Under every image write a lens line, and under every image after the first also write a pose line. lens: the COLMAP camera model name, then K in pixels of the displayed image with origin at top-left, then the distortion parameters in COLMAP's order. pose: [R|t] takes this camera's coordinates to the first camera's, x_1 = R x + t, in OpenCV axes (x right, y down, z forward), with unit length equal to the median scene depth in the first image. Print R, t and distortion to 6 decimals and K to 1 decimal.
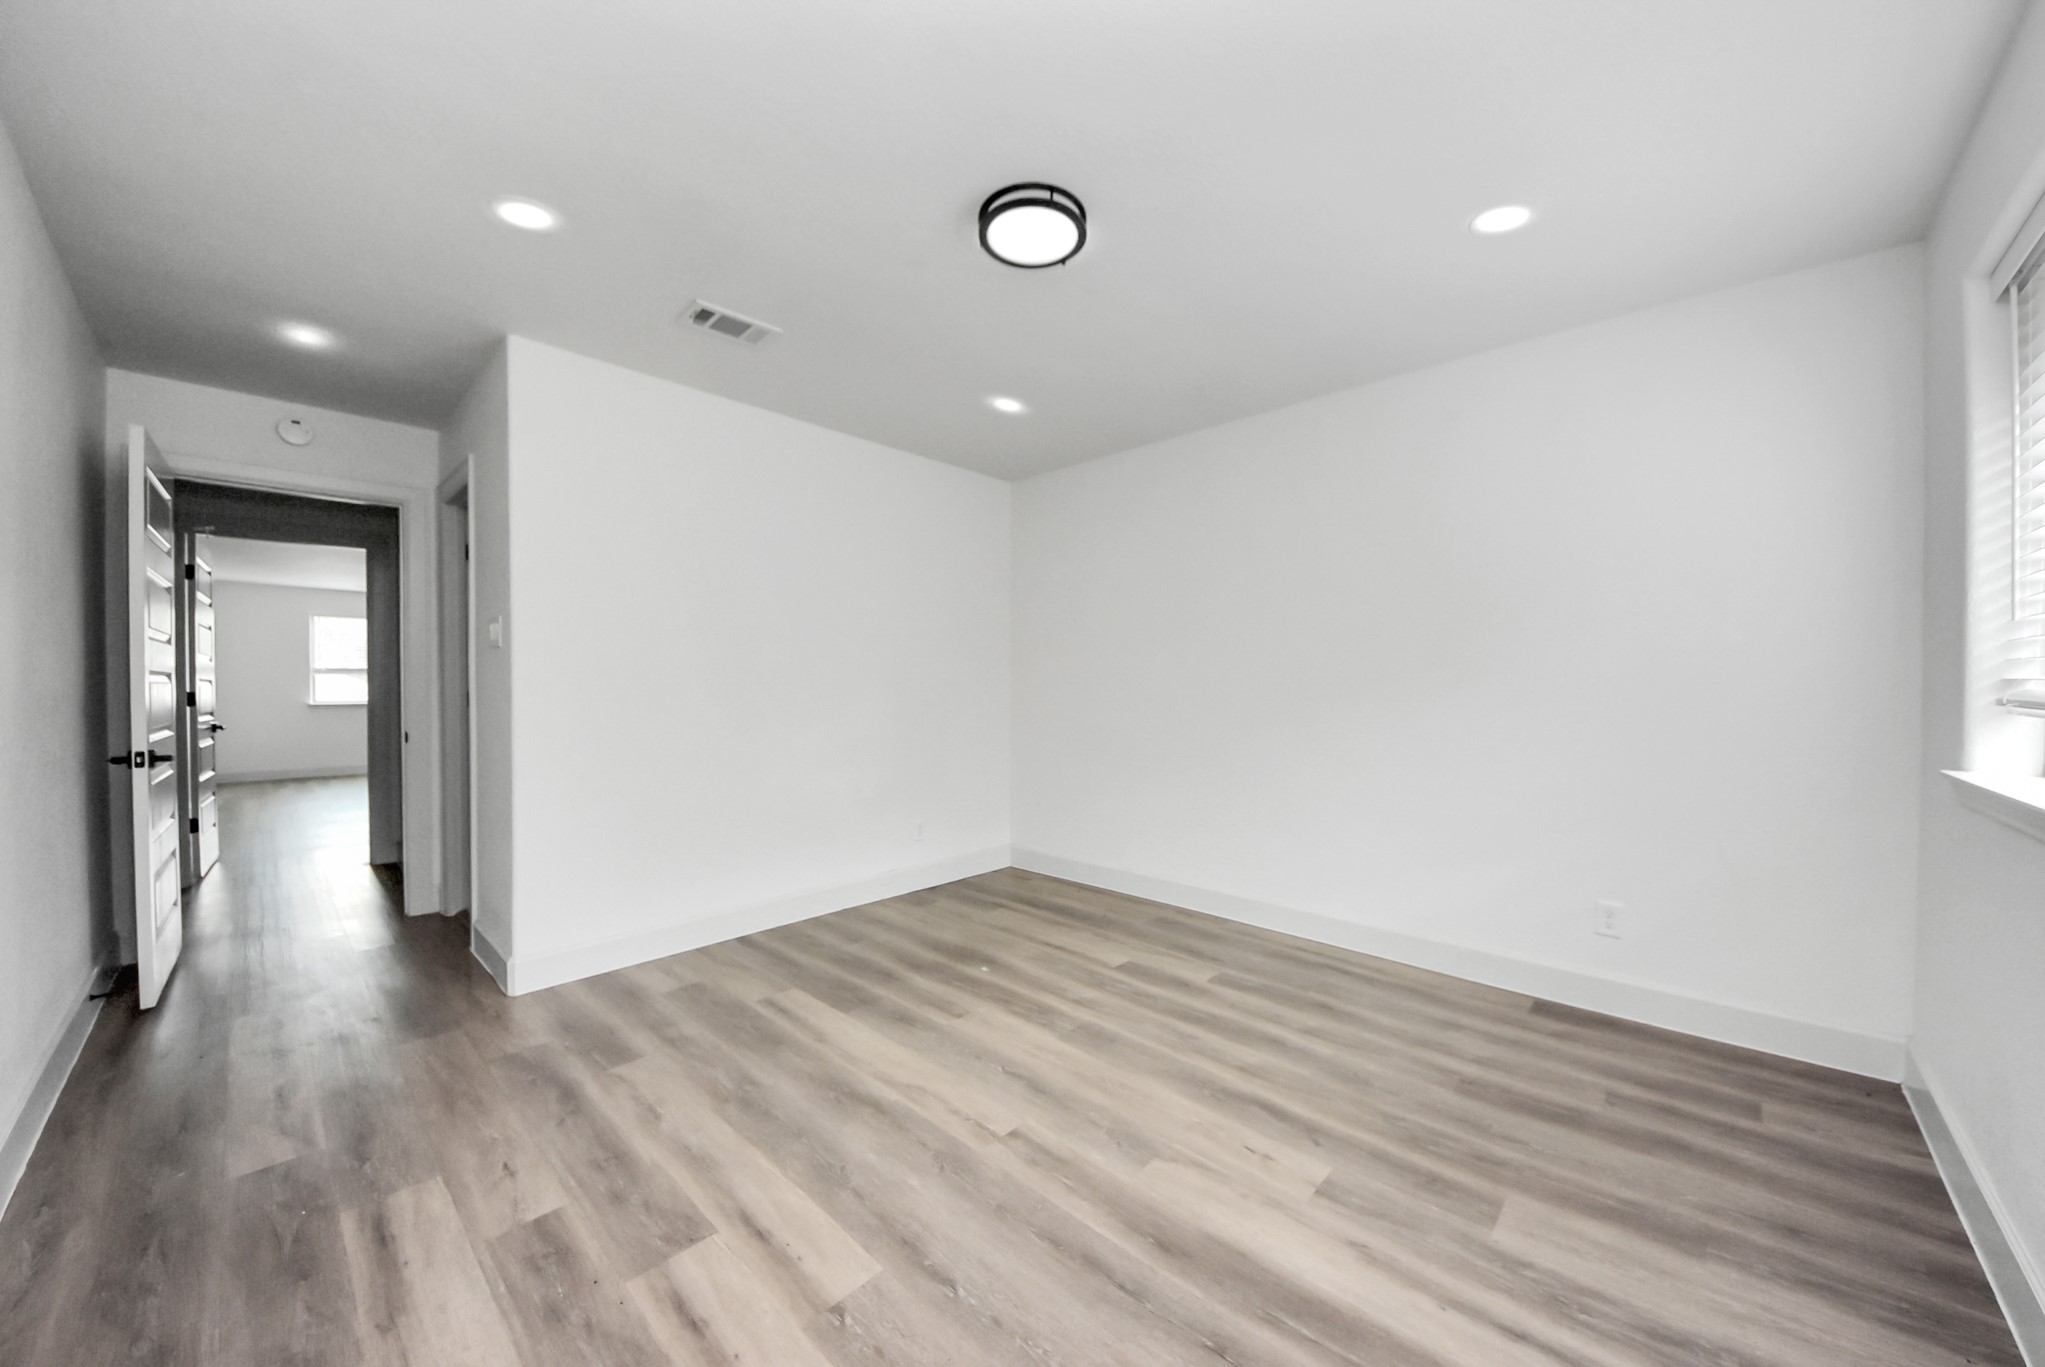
lens RADIAL K [[734.4, 0, 1024.3], [0, 734.4, 699.2], [0, 0, 1]] dist [0.030853, -0.000131]
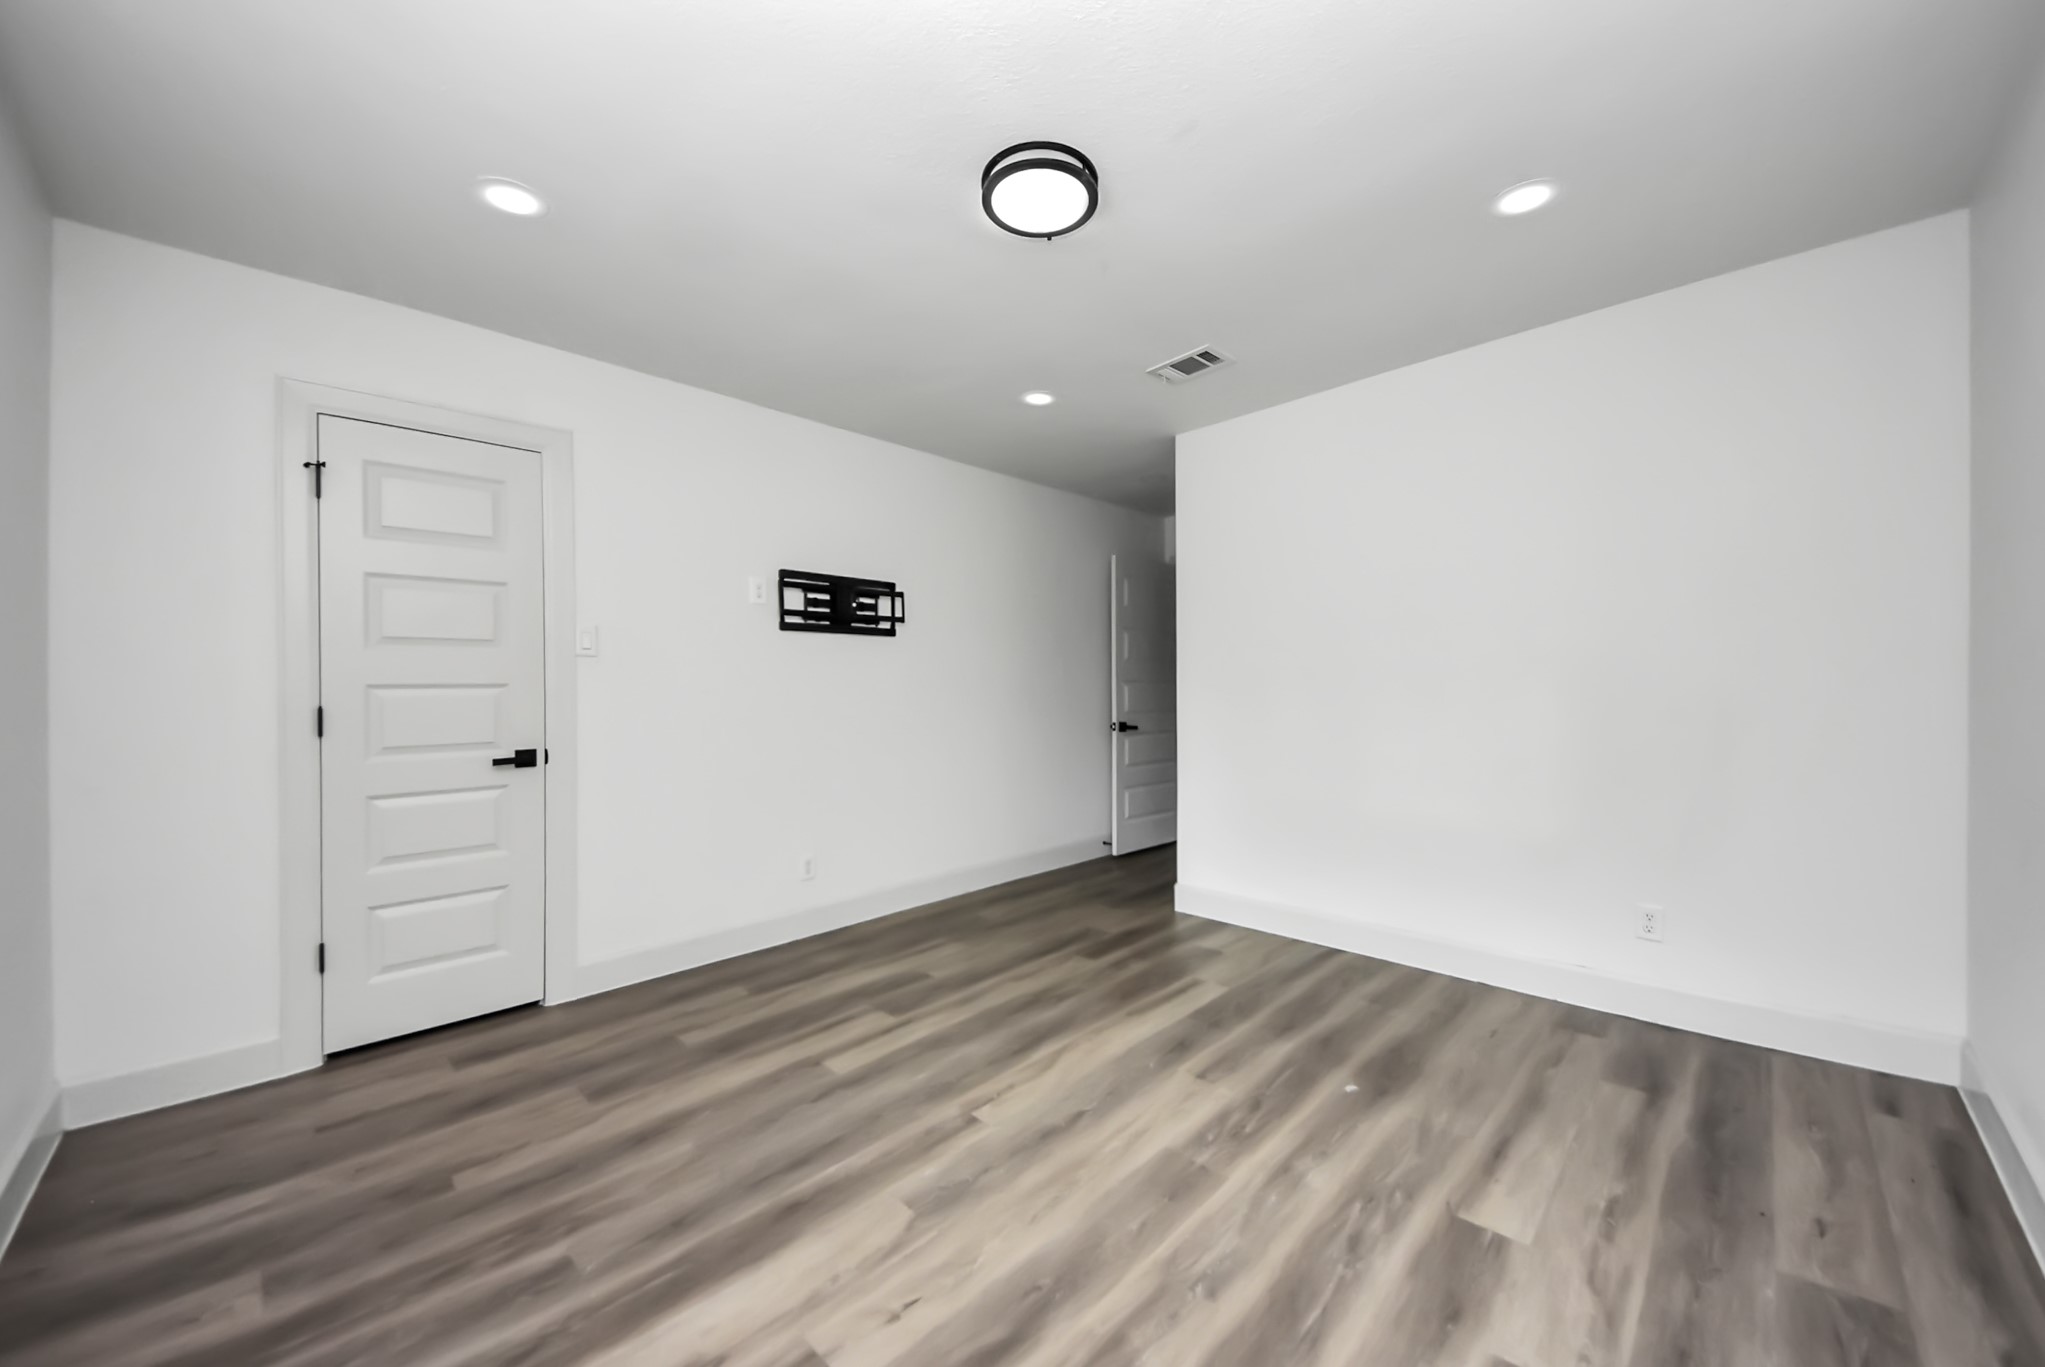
lens RADIAL K [[734.4, 0, 1024.3], [0, 734.4, 699.2], [0, 0, 1]] dist [0.030853, -0.000131]
pose [[-0.006527, 0.010549, -0.999923, 0.718463], [-0.006489, 0.999923, 0.010591, -0.010138], [0.999958, 0.006558, -0.006458, 0.759380]]
